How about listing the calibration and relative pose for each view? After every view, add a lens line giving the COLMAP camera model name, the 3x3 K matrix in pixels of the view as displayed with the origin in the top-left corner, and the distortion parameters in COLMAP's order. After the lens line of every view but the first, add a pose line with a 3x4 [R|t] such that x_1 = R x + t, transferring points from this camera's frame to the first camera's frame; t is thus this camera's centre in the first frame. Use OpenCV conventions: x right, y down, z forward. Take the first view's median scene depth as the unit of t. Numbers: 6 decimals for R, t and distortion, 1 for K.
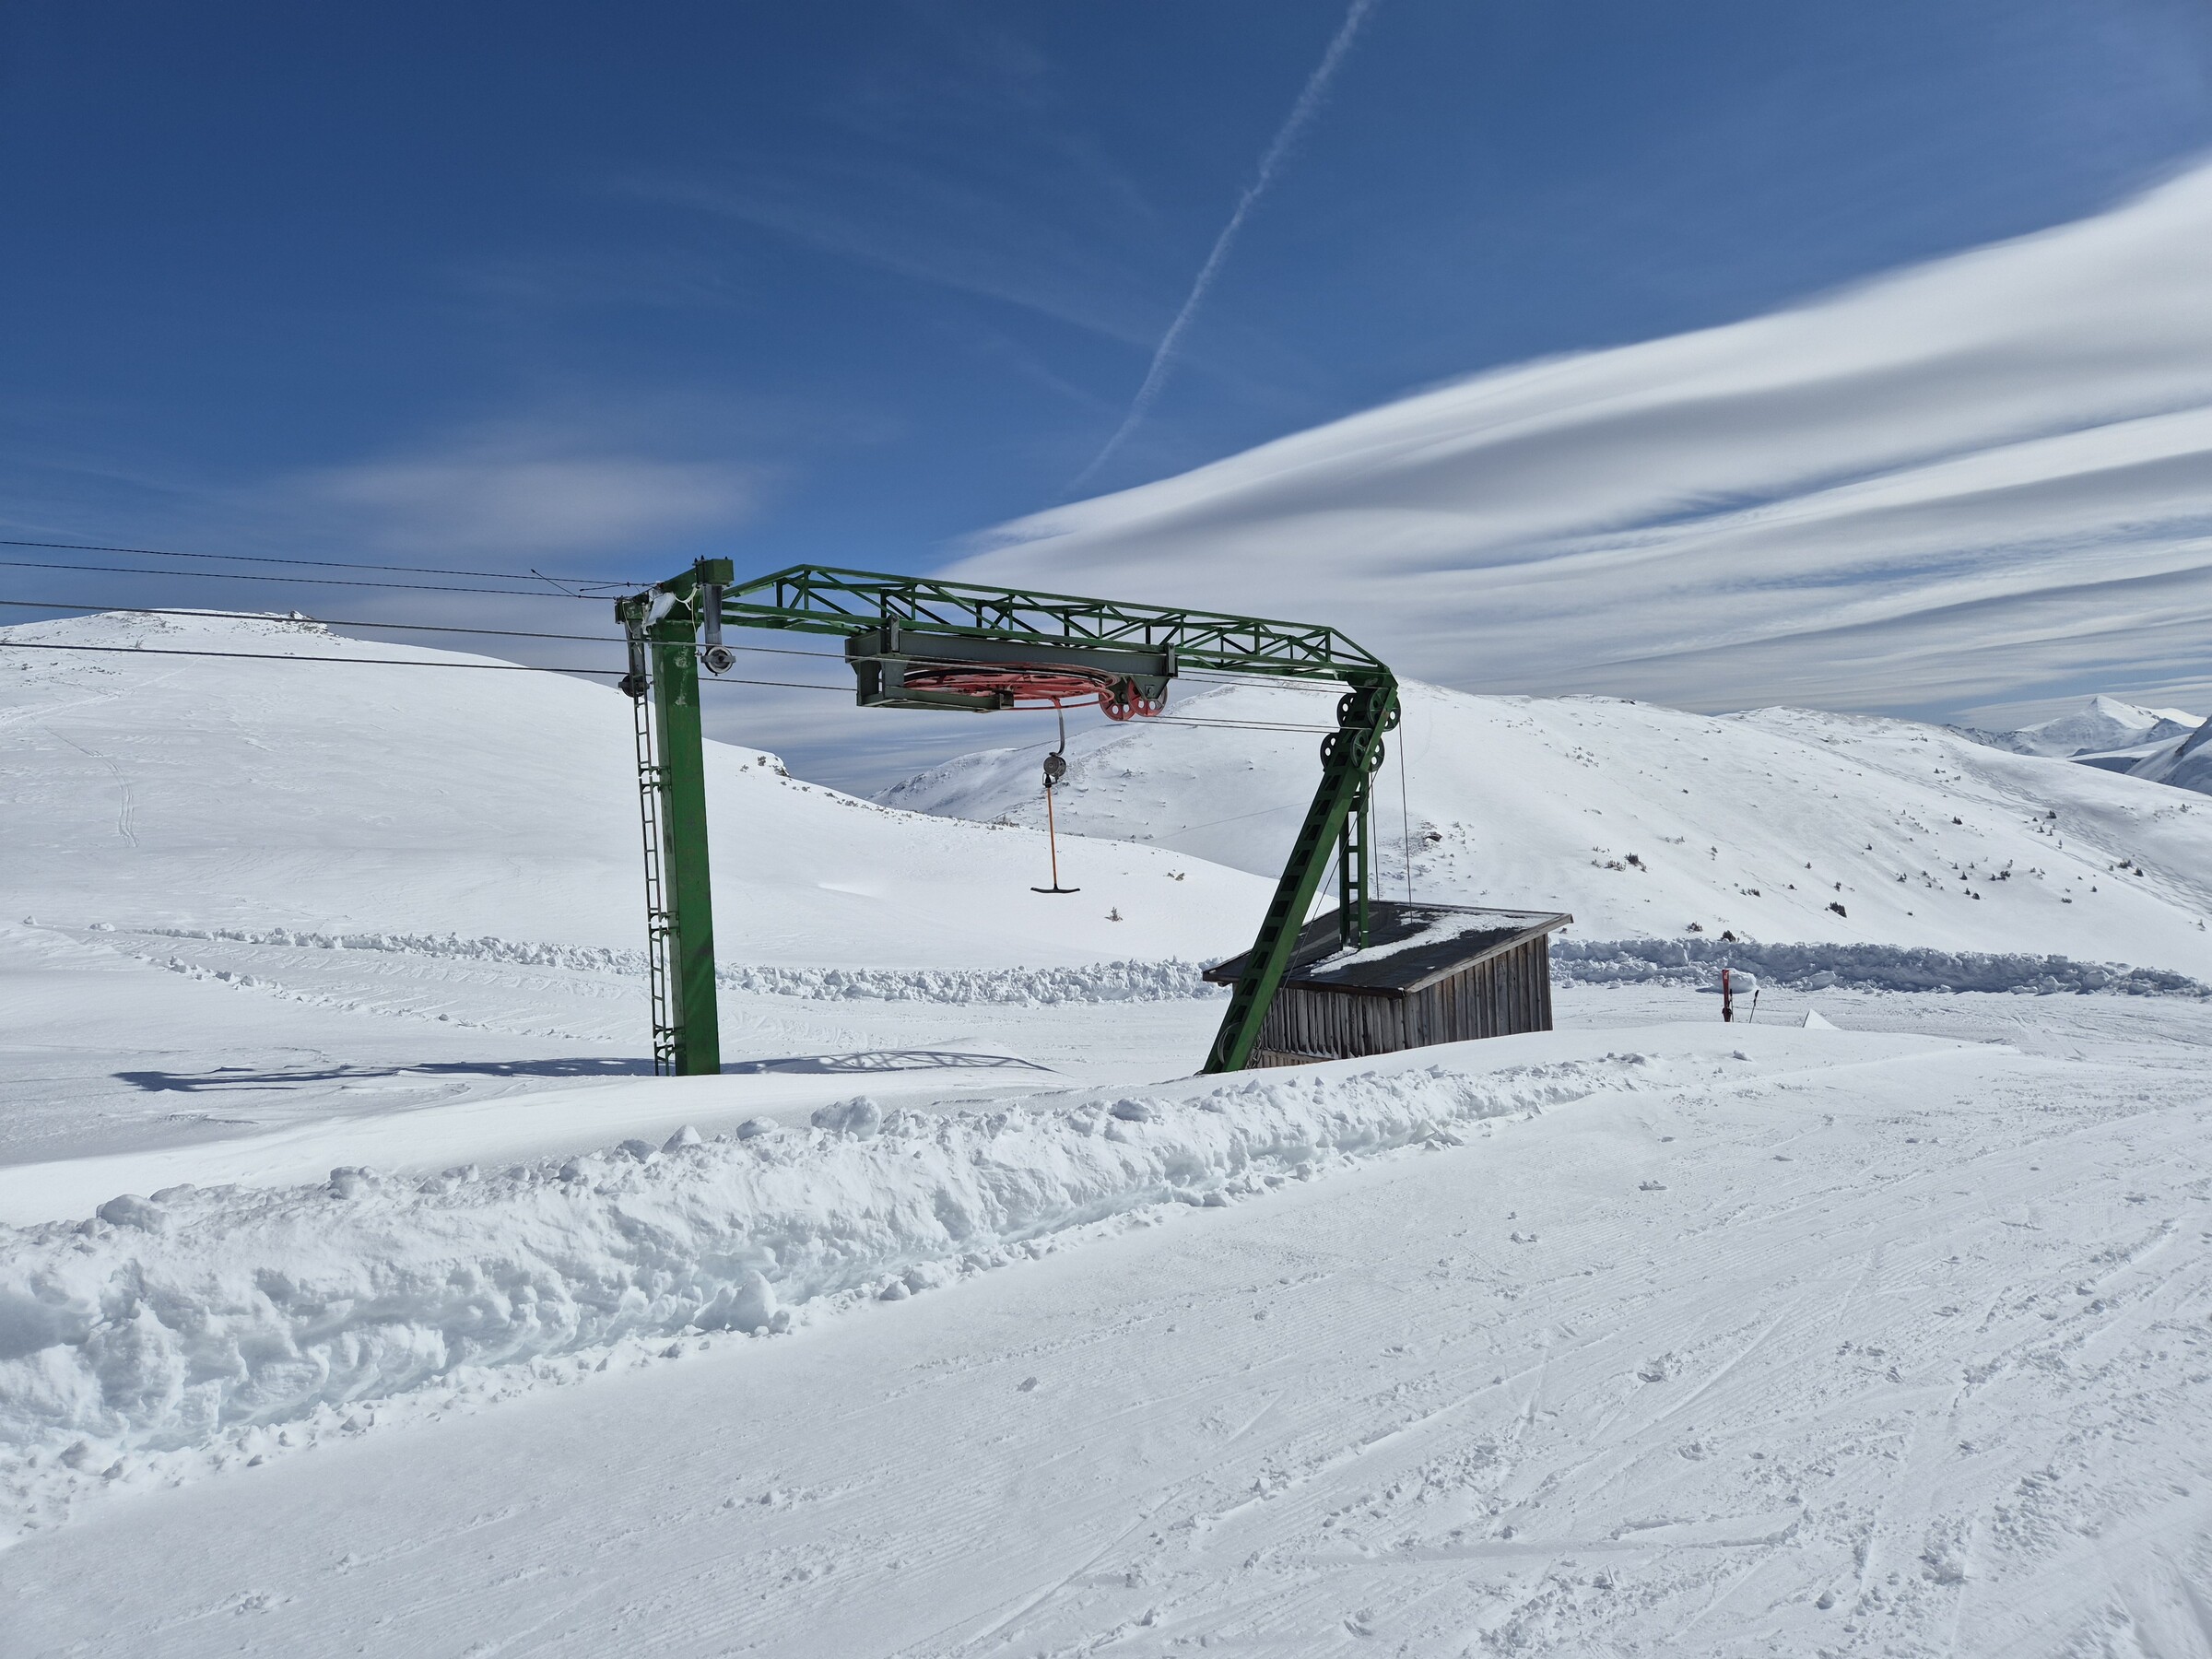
lens RADIAL K [[1433.6, 0, 1105.5], [0, 1433.6, 829.9], [0, 0, 1]] dist [0.006169, -0.003735]
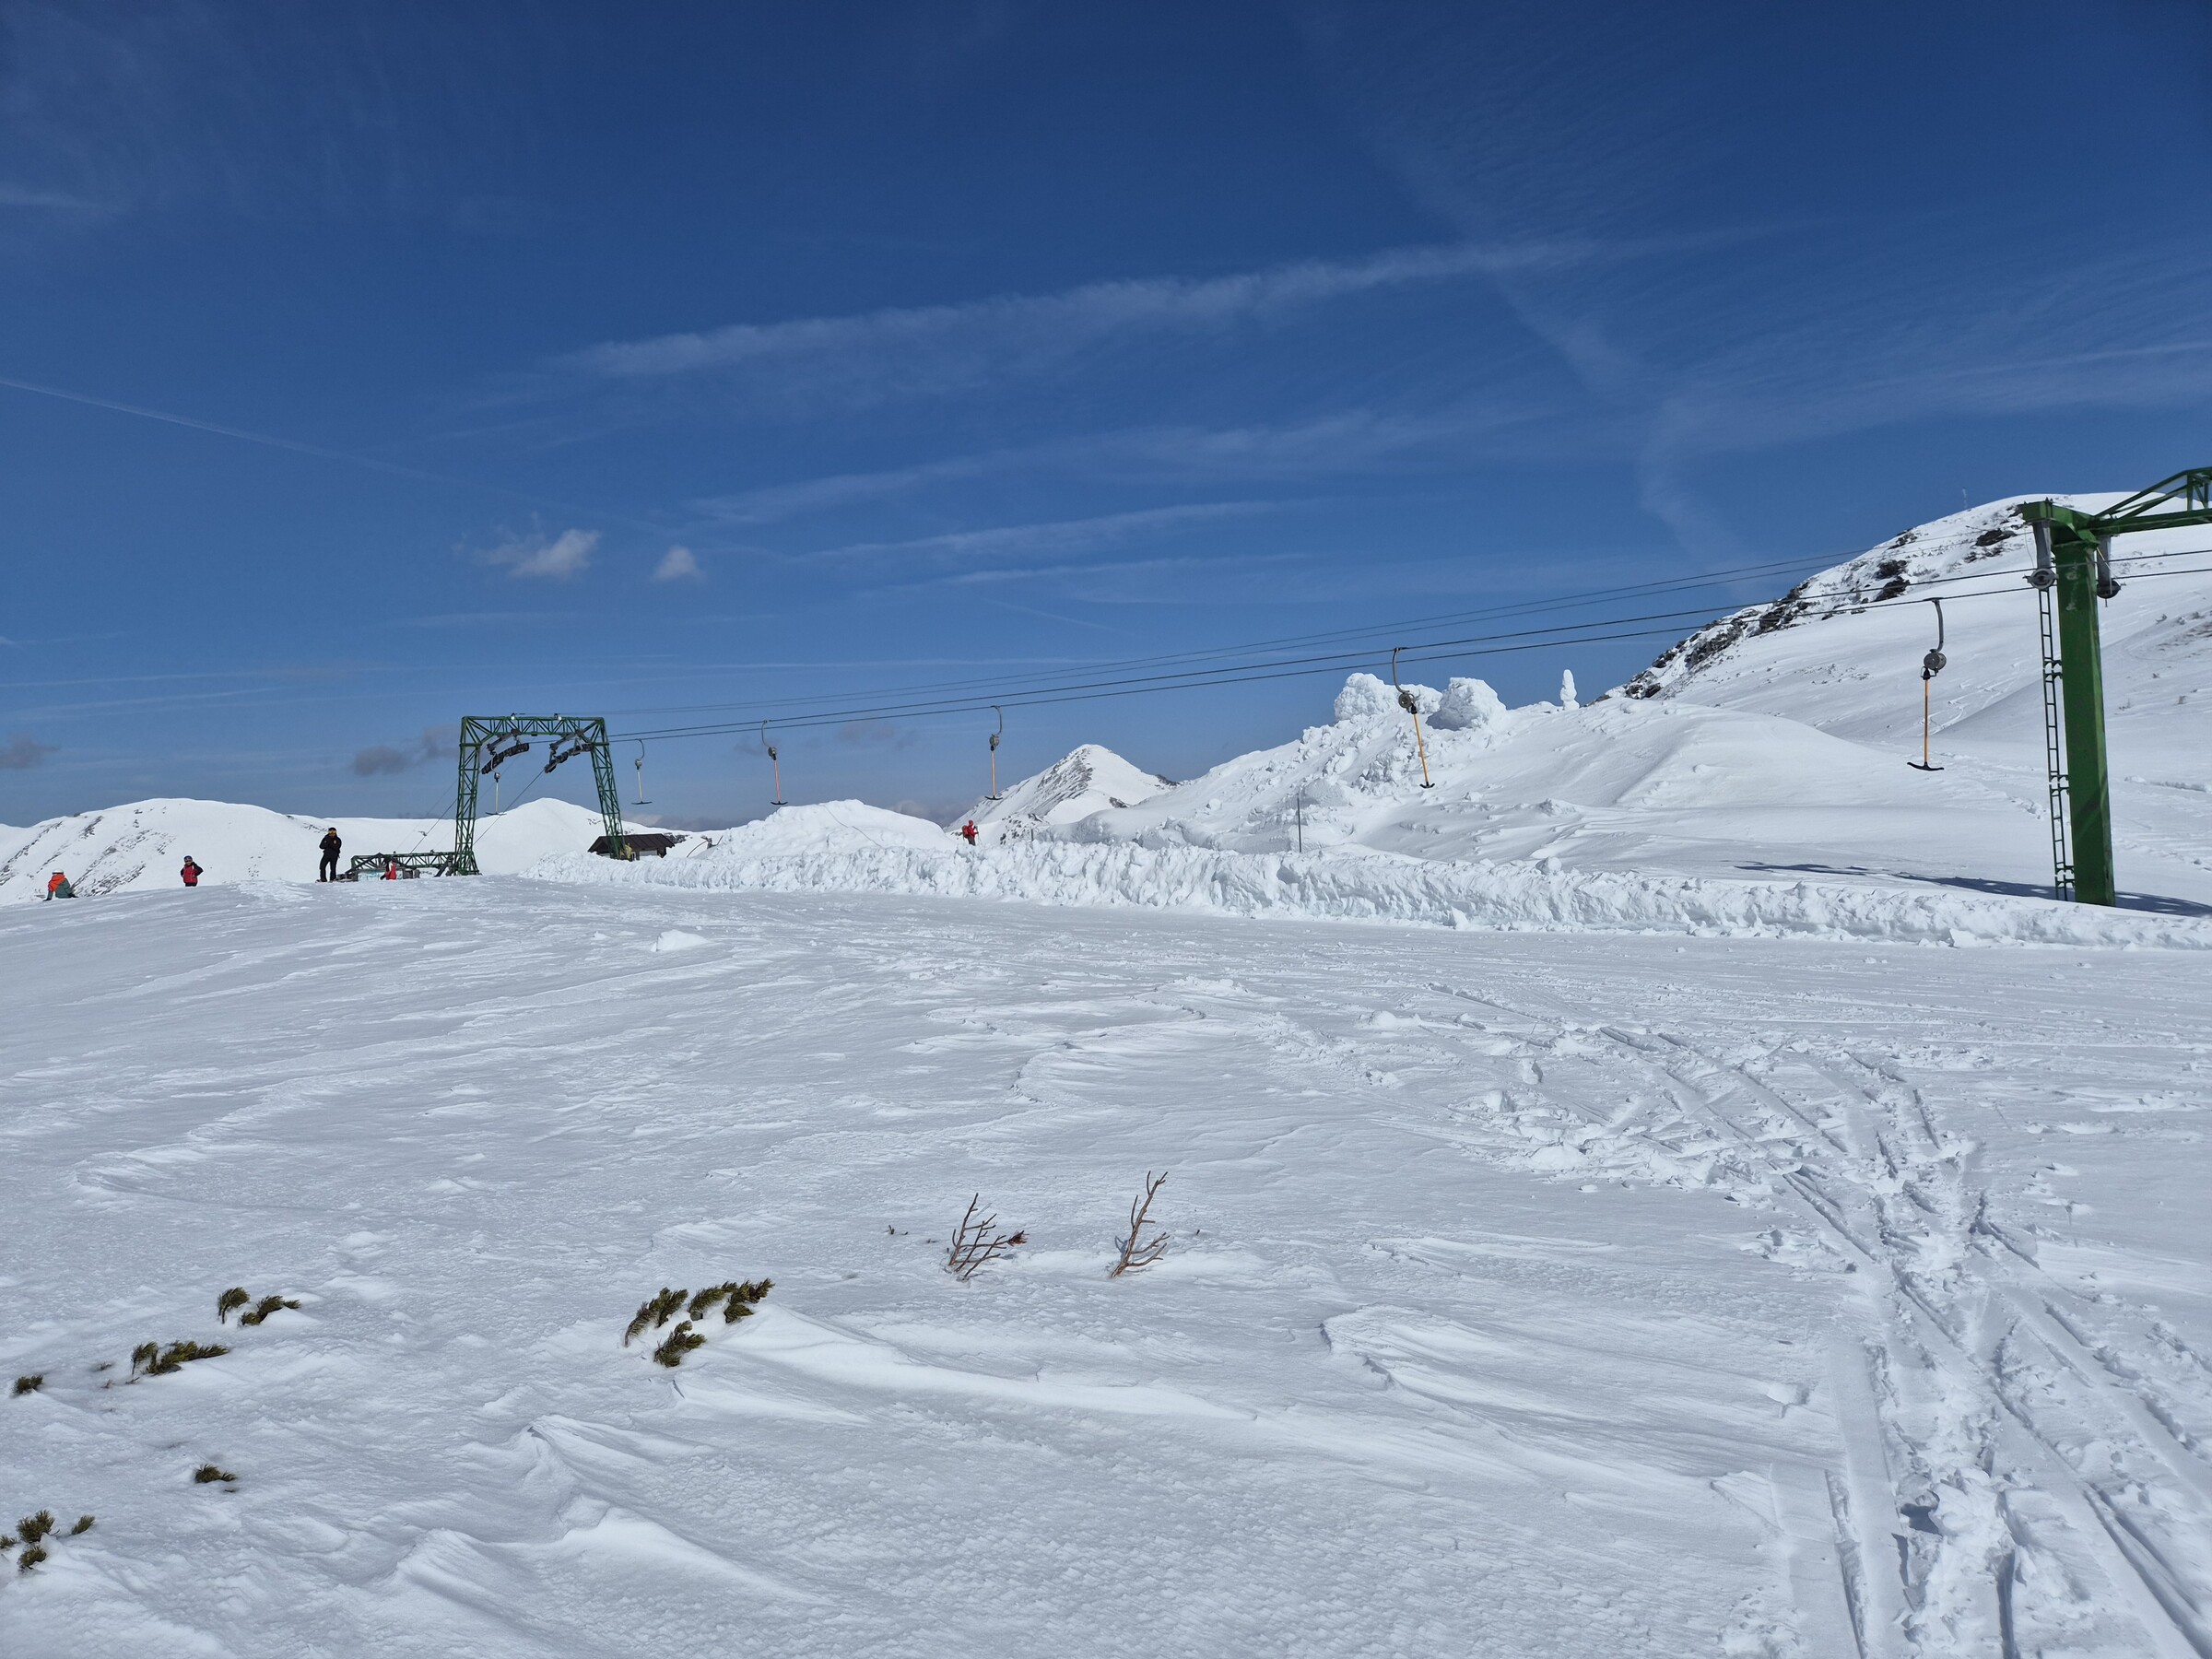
lens RADIAL K [[1433.6, 0, 1105.1], [0, 1433.6, 825.2], [0, 0, 1]] dist [0.006169, -0.003735]
pose [[0.049882, 0.039295, -0.997982, 2.207550], [0.056874, 0.997493, 0.042119, 0.000469], [0.997134, -0.058860, 0.047522, 0.199065]]
